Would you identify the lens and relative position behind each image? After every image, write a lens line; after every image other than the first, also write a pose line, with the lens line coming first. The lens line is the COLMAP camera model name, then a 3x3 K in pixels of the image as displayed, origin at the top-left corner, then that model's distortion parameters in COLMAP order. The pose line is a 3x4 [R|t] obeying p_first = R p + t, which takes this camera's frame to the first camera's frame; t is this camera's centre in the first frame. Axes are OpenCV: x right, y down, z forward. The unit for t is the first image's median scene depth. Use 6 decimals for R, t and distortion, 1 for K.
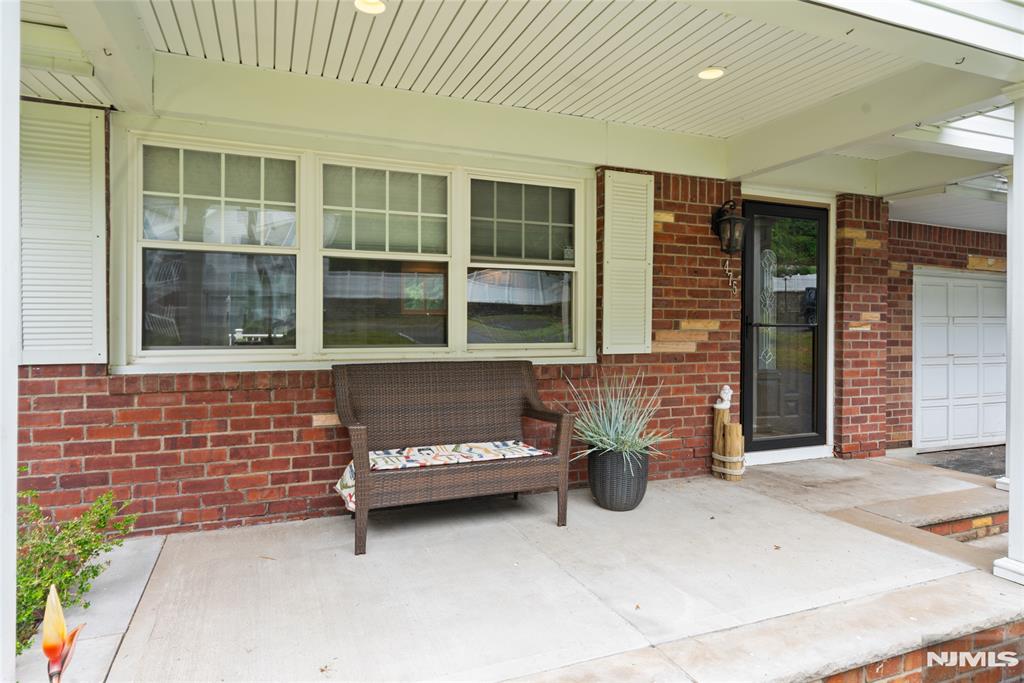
lens RADIAL K [[592.1, 0, 511.1], [0, 592.1, 336.6], [0, 0, 1]] dist [-0.000446, -0.000274]
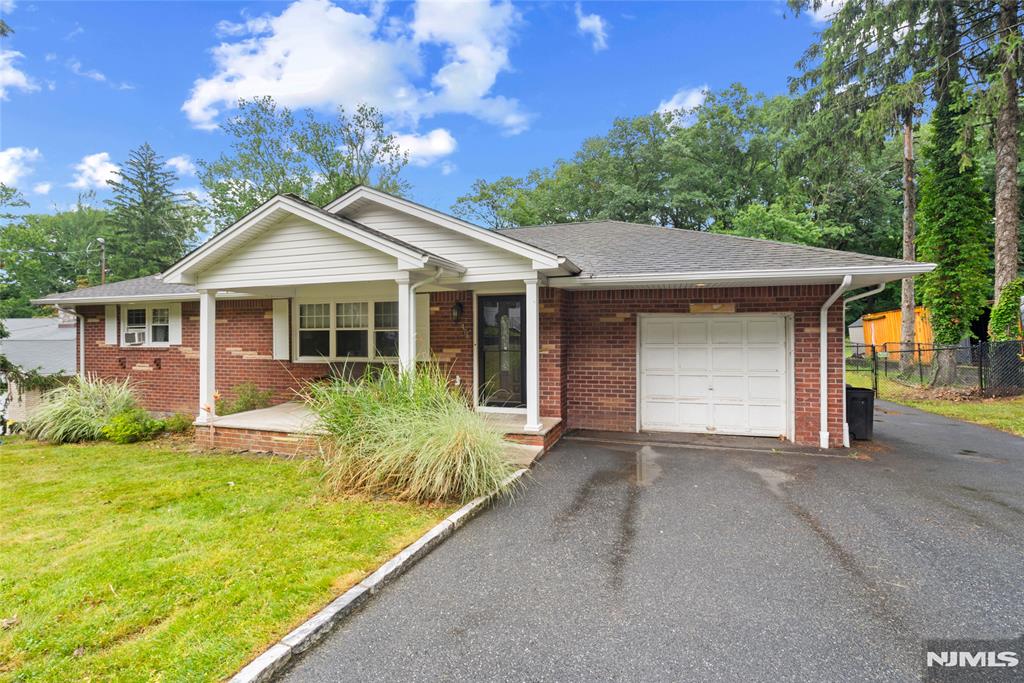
lens RADIAL K [[467.5, 0, 511.6], [0, 467.5, 341.4], [0, 0, 1]] dist [-0.002886, 0.000090]
pose [[0.751577, -0.001382, -0.659644, 1.793607], [-0.005297, 0.999953, -0.008130, -0.043708], [0.659624, 0.009605, 0.751534, -0.297838]]
